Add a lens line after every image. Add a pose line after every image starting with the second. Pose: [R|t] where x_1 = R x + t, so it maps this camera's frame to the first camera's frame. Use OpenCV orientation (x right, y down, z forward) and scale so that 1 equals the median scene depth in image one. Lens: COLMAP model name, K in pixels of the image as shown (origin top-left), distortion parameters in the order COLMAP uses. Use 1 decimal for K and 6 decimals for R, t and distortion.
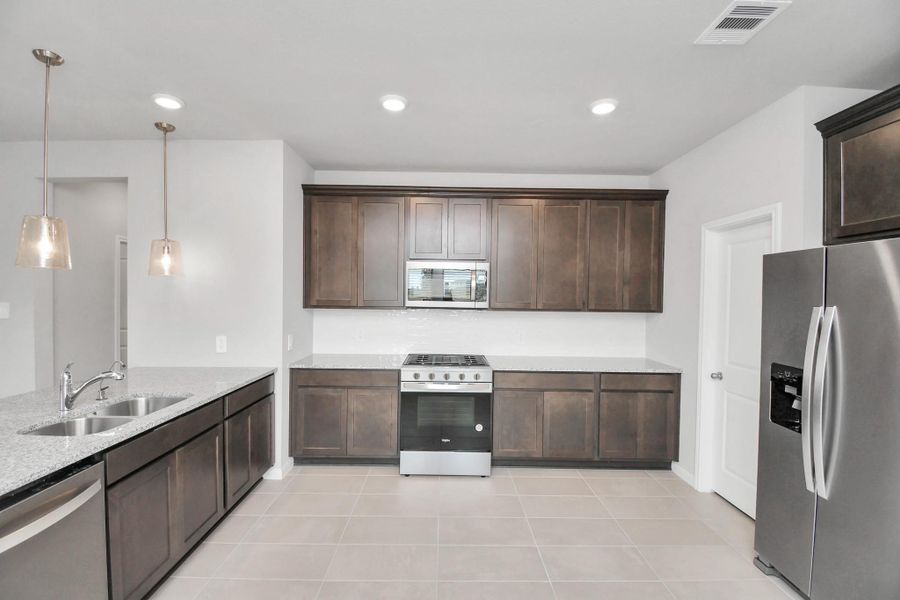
lens RADIAL K [[393.8, 0, 446.4], [0, 393.8, 302.2], [0, 0, 1]] dist [0.022799, -0.025318]
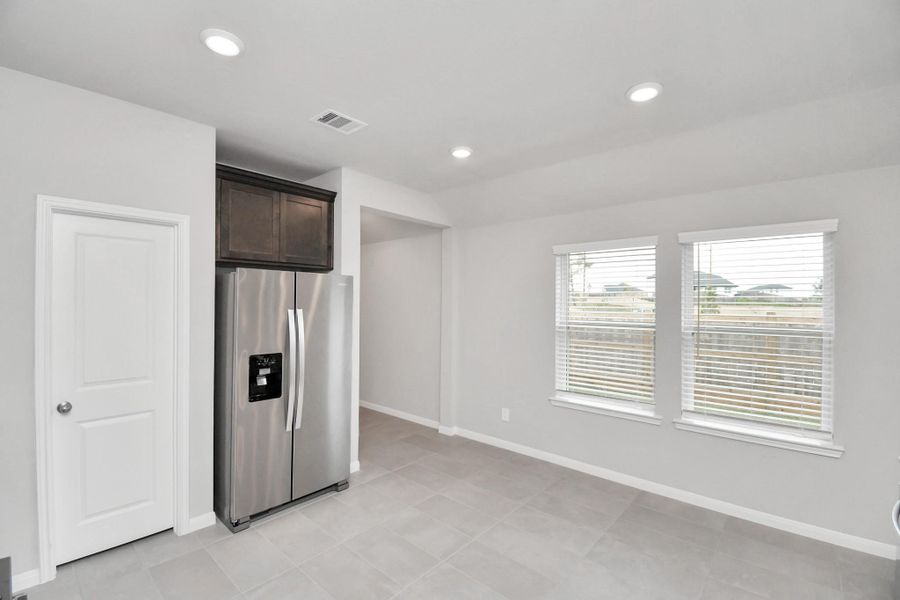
lens RADIAL K [[392.7, 0, 450.0], [0, 392.7, 300.0], [0, 0, 1]] dist [-0.023921, -0.000491]
pose [[-0.751072, -0.015374, 0.660041, -0.294557], [-0.007371, 0.999862, 0.014902, -0.028871], [-0.660179, 0.006328, -0.751082, 0.957214]]
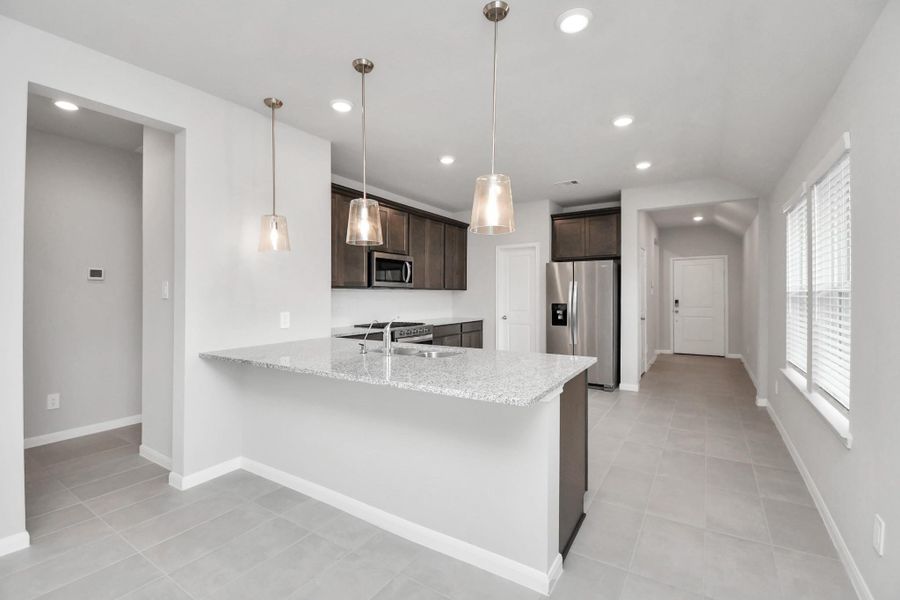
lens RADIAL K [[400.3, 0, 438.7], [0, 400.3, 292.7], [0, 0, 1]] dist [0.024215, -0.026649]
pose [[0.557258, -0.009711, 0.830283, -1.181563], [0.023075, 0.999727, -0.003794, 0.046751], [-0.830019, 0.021273, 0.557329, 0.077723]]
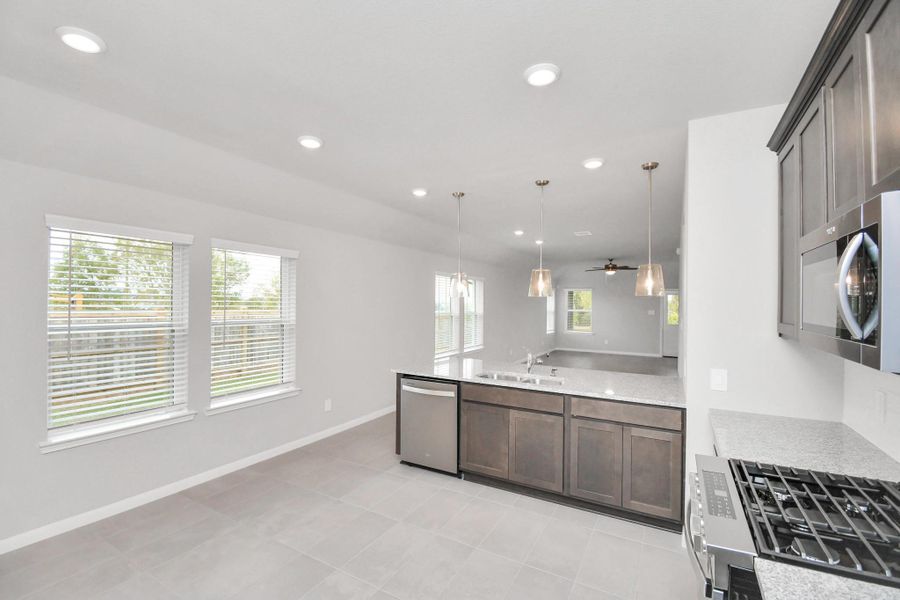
lens RADIAL K [[393.8, 0, 446.4], [0, 393.8, 302.2], [0, 0, 1]] dist [0.022799, -0.025318]
pose [[-0.508698, -0.020811, -0.860694, 0.499359], [-0.029637, 0.999539, -0.006652, -0.021028], [0.860435, 0.022124, -0.509080, 0.960756]]
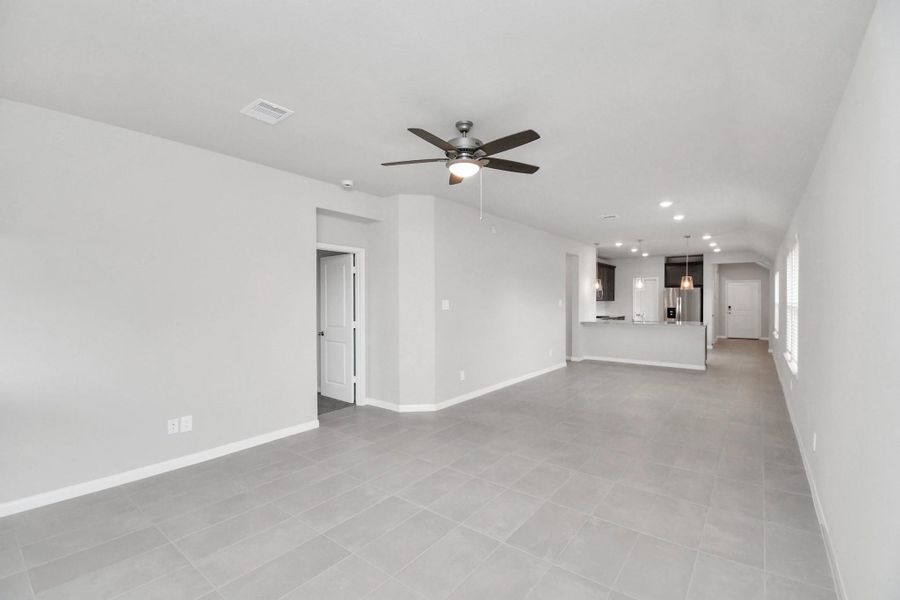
lens RADIAL K [[393.8, 0, 446.4], [0, 393.8, 302.2], [0, 0, 1]] dist [0.022799, -0.025318]
pose [[0.622247, -0.017010, 0.782636, -3.454432], [0.023186, 0.999726, 0.003295, -0.008388], [-0.782478, 0.016096, 0.622471, -0.016725]]
